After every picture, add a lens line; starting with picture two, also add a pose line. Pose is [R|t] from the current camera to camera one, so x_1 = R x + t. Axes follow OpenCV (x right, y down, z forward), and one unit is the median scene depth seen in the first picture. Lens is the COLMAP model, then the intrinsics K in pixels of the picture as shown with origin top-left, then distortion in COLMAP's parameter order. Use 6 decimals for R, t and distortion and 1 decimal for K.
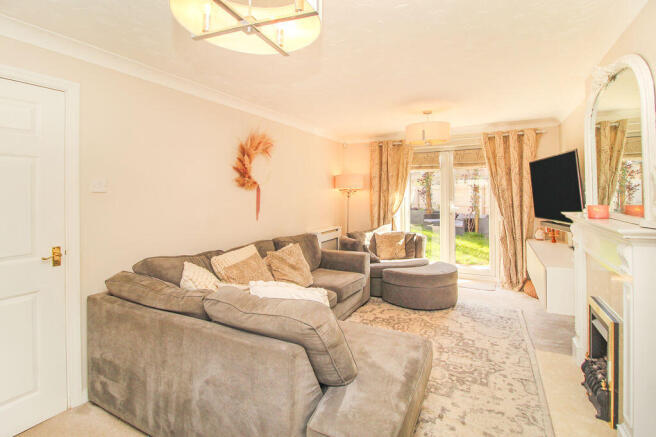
lens RADIAL K [[322.6, 0, 331.5], [0, 322.6, 192.3], [0, 0, 1]] dist [-0.001381, -0.000084]
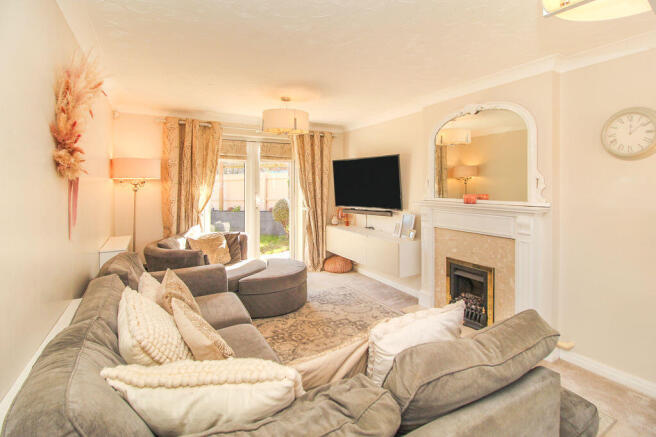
lens RADIAL K [[322.6, 0, 331.5], [0, 322.6, 192.3], [0, 0, 1]] dist [-0.001381, -0.000084]
pose [[0.528608, -0.014338, 0.848745, -0.369955], [-0.005740, 0.999774, 0.020464, -0.000160], [-0.848847, -0.015690, 0.528406, 0.348441]]
